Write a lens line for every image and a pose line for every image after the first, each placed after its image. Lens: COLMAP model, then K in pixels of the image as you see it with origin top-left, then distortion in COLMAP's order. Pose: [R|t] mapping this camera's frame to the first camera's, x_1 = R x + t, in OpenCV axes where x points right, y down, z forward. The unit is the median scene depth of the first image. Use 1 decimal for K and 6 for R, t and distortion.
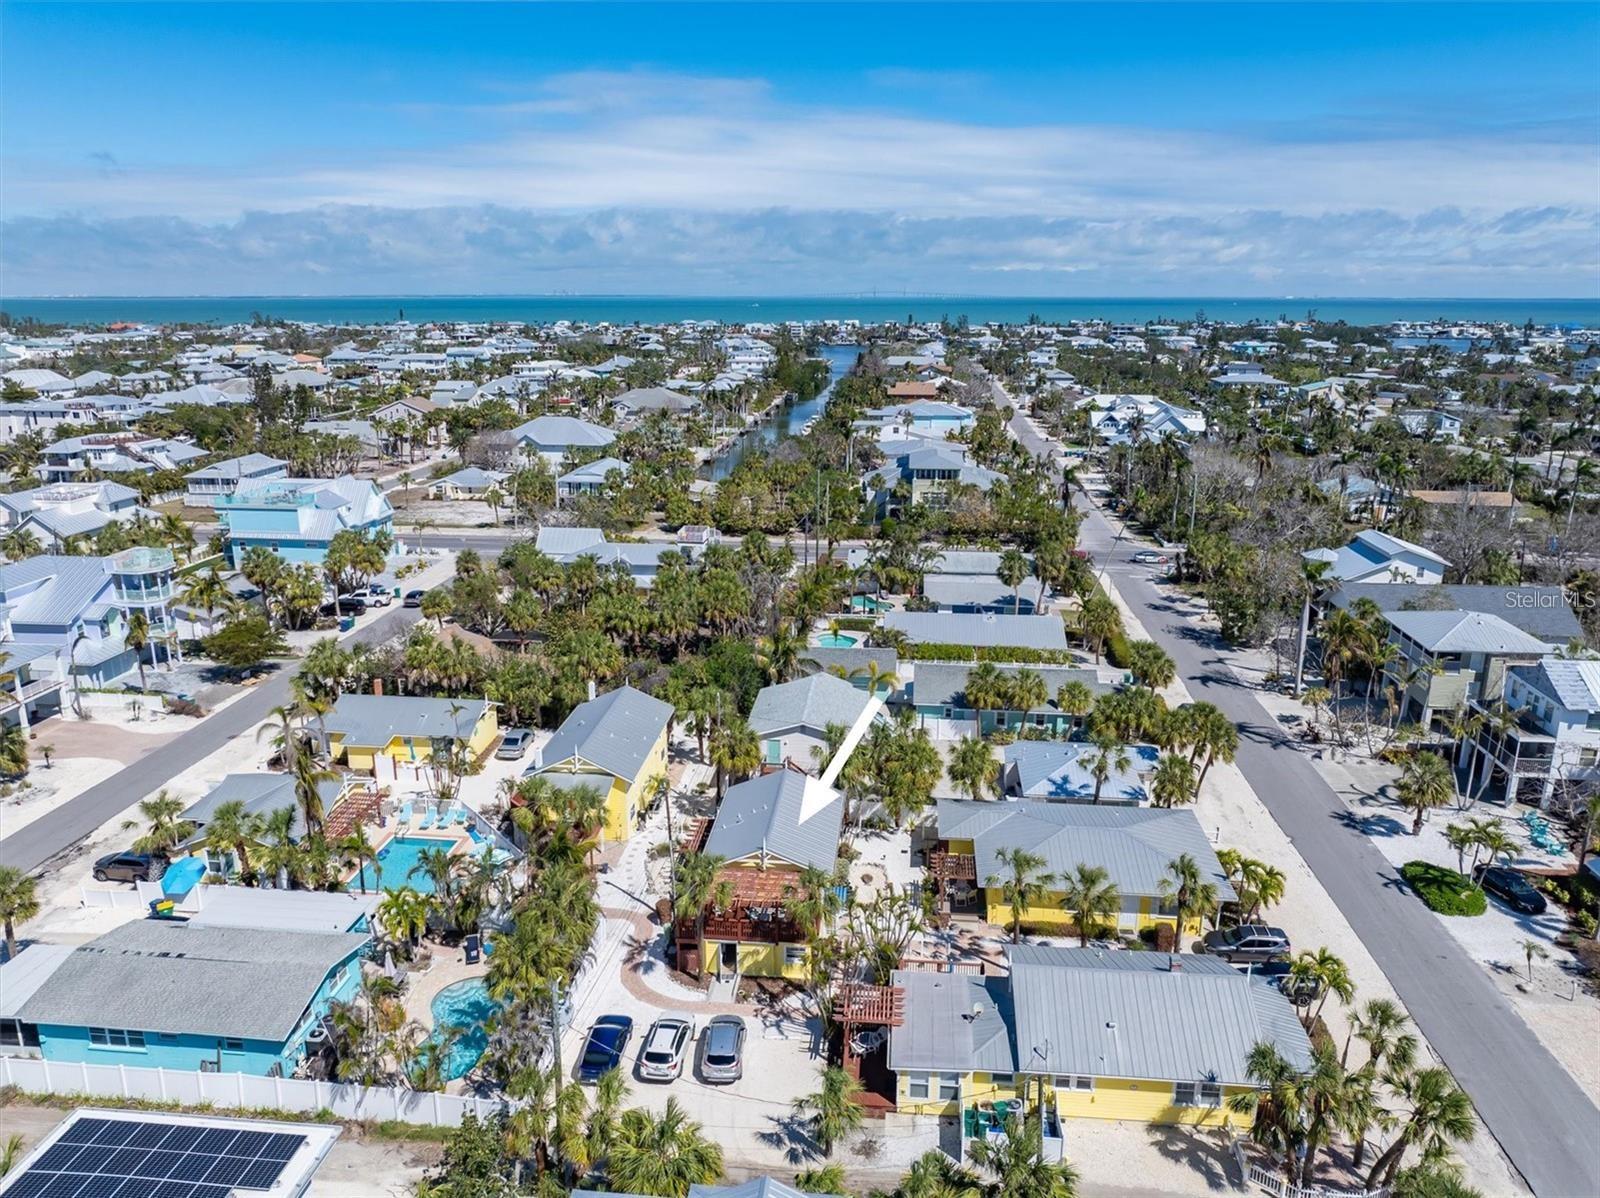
lens RADIAL K [[1123.8, 0, 800.0], [0, 1123.8, 599.0], [0, 0, 1]] dist [-0.025041, -0.021432]
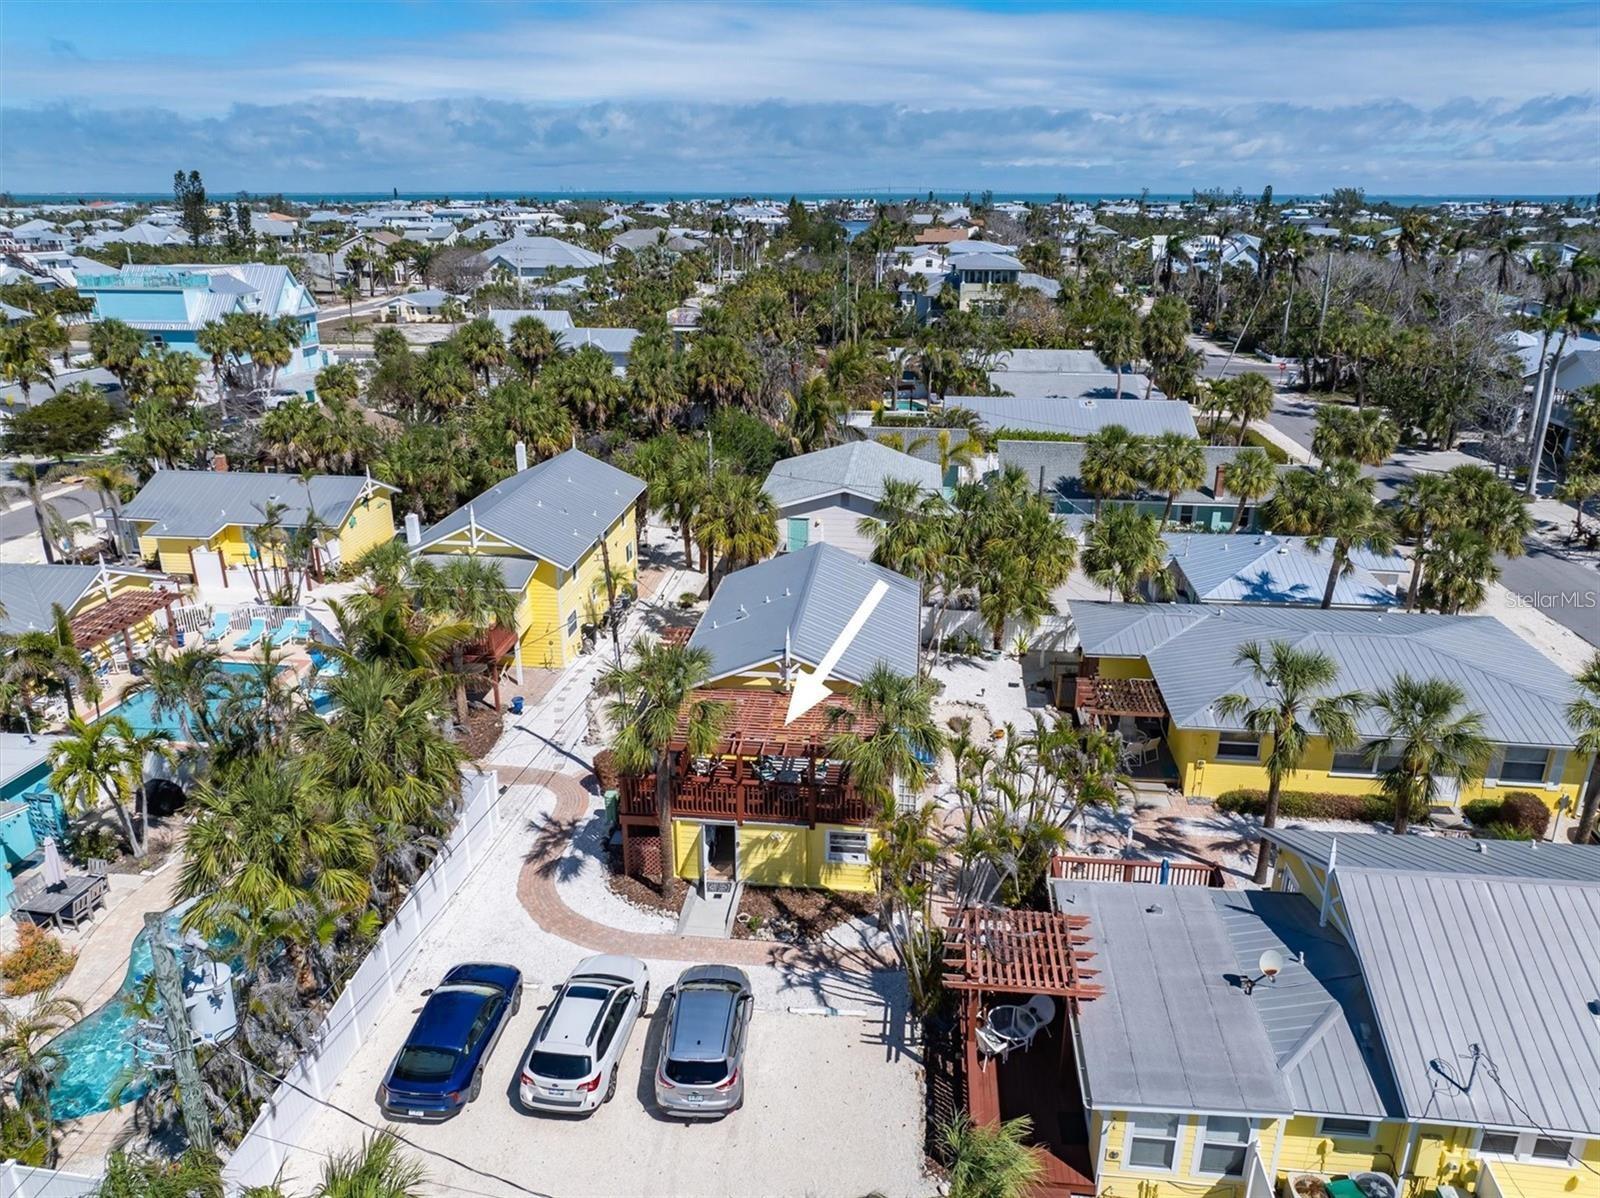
lens RADIAL K [[1123.8, 0, 800.0], [0, 1123.8, 599.0], [0, 0, 1]] dist [-0.025041, -0.021432]
pose [[0.999947, 0.004198, -0.009424, -0.019480], [-0.003403, 0.996564, 0.082762, 0.142399], [0.009739, -0.082725, 0.996525, 0.437429]]
